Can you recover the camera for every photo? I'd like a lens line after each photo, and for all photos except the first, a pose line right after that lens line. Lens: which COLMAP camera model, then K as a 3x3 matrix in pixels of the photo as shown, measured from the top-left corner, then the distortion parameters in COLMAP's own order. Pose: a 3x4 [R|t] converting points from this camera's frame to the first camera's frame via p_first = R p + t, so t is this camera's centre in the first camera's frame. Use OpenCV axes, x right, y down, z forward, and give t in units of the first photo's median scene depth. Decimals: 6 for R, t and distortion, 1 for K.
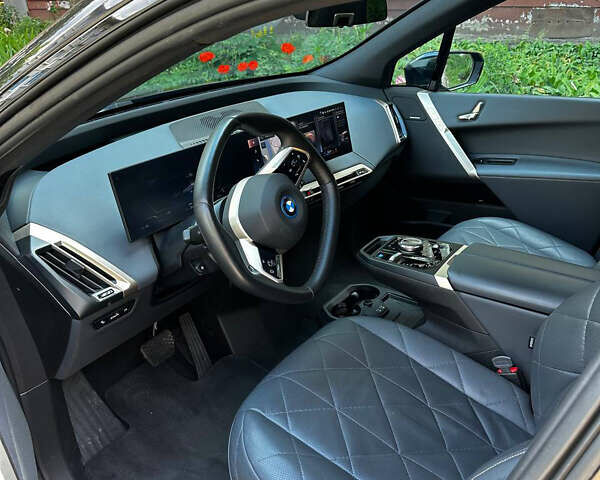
lens RADIAL K [[533.9, 0, 300.0], [0, 533.9, 240.0], [0, 0, 1]] dist [0.093952, 0.001209]
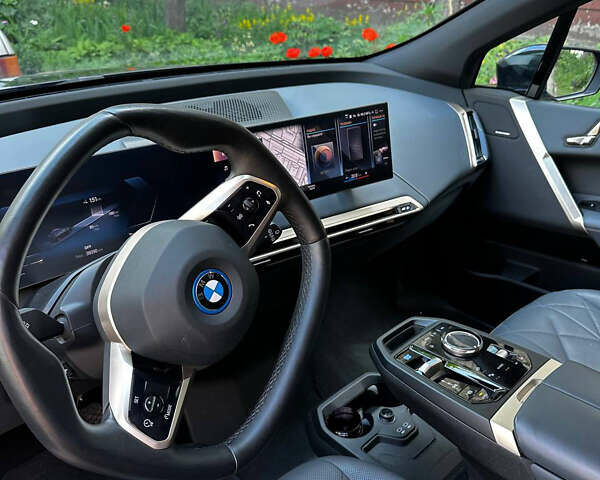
lens RADIAL K [[570.8, 0, 300.0], [0, 570.8, 240.0], [0, 0, 1]] dist [0.108329, -0.175007]
pose [[0.985401, 0.120331, -0.120441, 0.073633], [-0.120617, 0.992687, 0.004941, -0.073097], [0.120155, 0.009658, 0.992708, 0.262674]]
